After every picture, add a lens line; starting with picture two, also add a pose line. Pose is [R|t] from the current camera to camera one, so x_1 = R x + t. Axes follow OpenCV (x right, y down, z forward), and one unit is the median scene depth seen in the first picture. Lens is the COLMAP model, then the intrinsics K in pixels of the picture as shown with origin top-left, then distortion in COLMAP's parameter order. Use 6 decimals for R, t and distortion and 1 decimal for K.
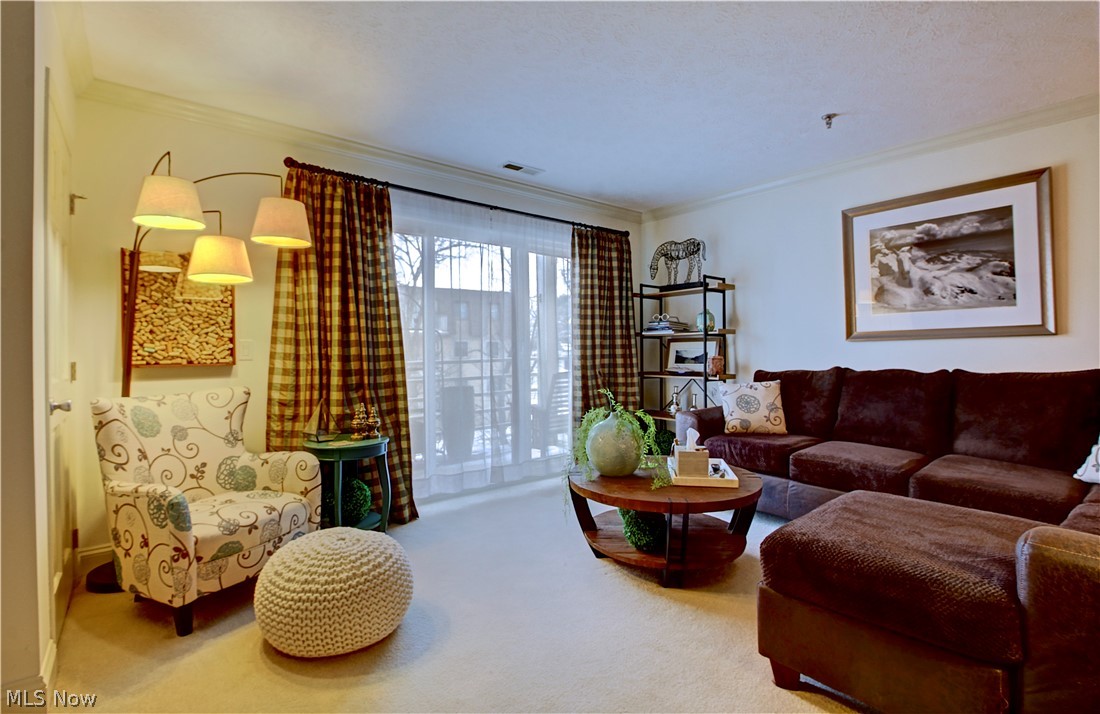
lens RADIAL K [[512.6, 0, 543.7], [0, 512.6, 350.2], [0, 0, 1]] dist [-0.010704, -0.000867]
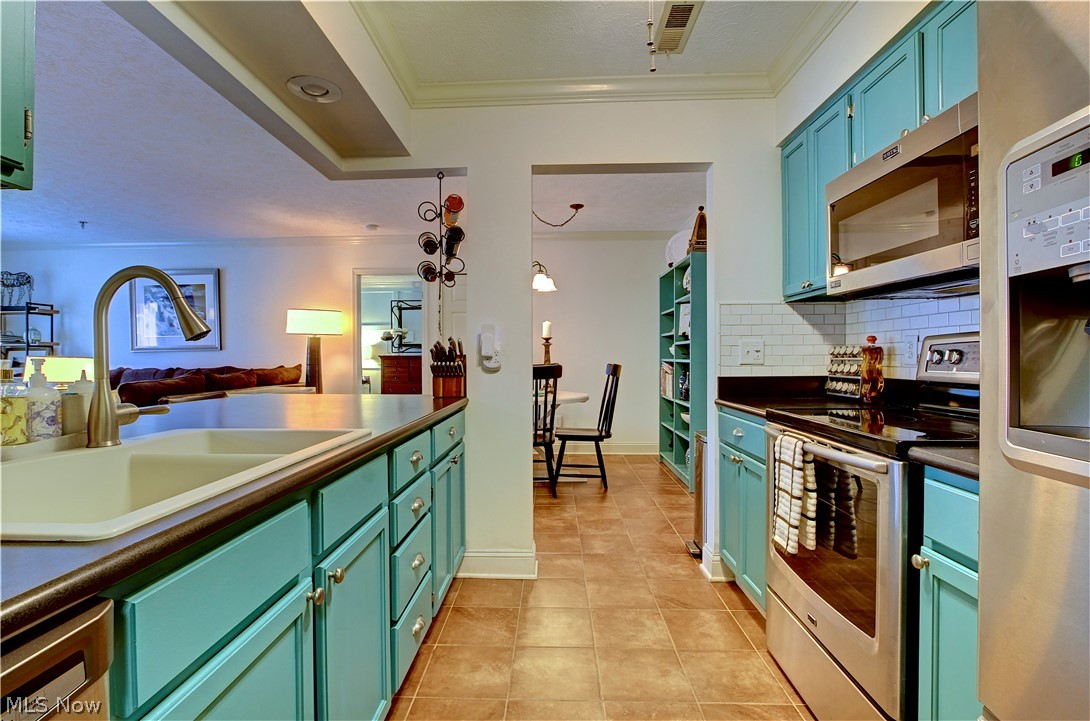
lens RADIAL K [[509.3, 0, 533.3], [0, 509.3, 357.5], [0, 0, 1]] dist [-0.020738, 0.003494]
pose [[0.666954, 0.009164, 0.745042, 0.263571], [-0.002160, 0.999944, -0.010365, 0.015087], [-0.745095, 0.005303, 0.666937, -1.074693]]
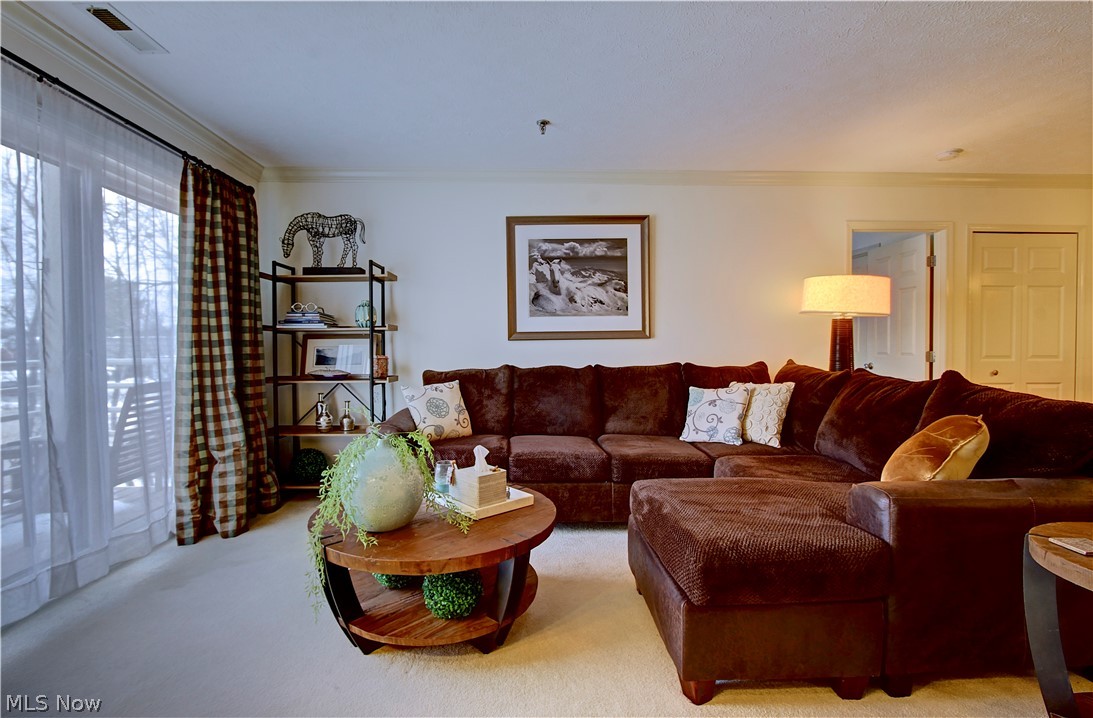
lens RADIAL K [[510.7, 0, 546.1], [0, 510.7, 355.1], [0, 0, 1]] dist [-0.020738, 0.003494]
pose [[0.614149, -0.009961, 0.789127, -0.207345], [-0.001526, 0.999903, 0.013809, -0.002464], [-0.789188, -0.009685, 0.614075, 0.298481]]
